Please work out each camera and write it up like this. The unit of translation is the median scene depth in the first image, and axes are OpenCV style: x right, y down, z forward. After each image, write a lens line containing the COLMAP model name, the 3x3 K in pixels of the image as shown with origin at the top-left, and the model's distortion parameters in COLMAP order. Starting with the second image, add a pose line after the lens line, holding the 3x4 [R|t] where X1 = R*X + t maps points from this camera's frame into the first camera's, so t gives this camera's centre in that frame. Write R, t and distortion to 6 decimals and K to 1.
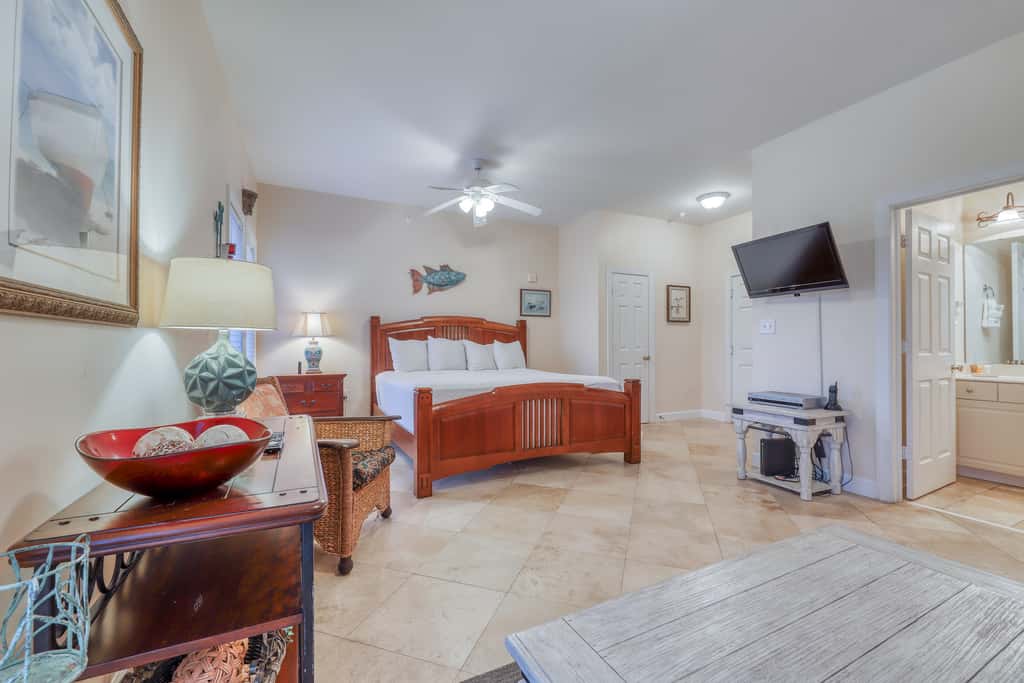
lens RADIAL K [[403.9, 0, 512.0], [0, 403.9, 341.5], [0, 0, 1]] dist [-0.001105, -0.000181]
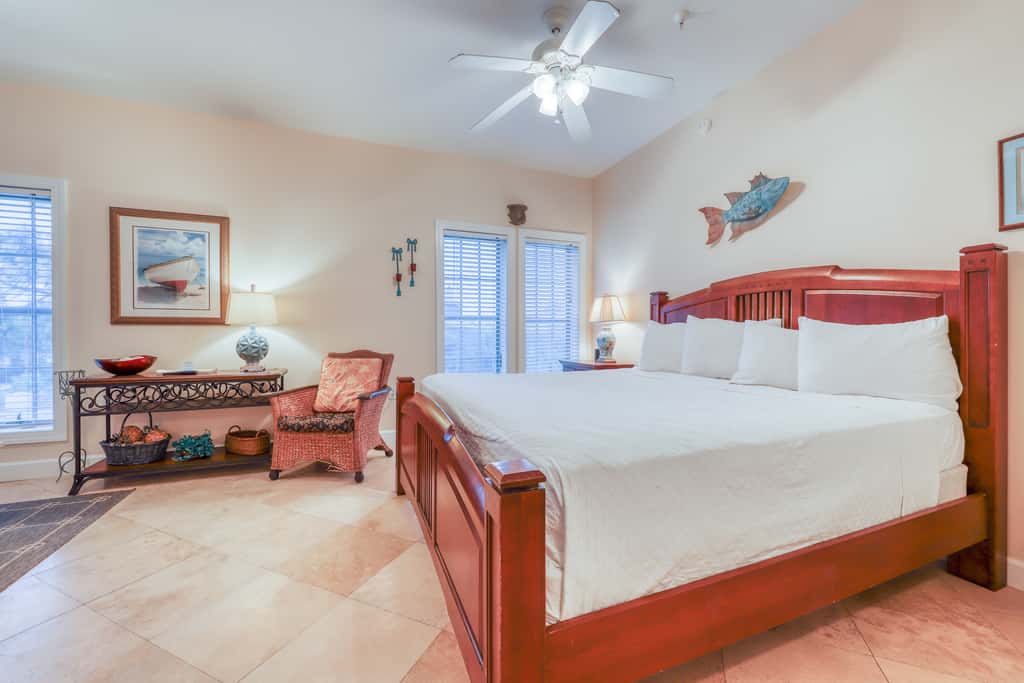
lens RADIAL K [[403.9, 0, 512.0], [0, 403.9, 341.5], [0, 0, 1]] dist [-0.001105, -0.000181]
pose [[-0.064212, 0.029234, -0.997508, 0.400388], [0.012463, 0.999516, 0.028491, 0.004591], [0.997858, -0.010603, -0.064545, 0.760436]]
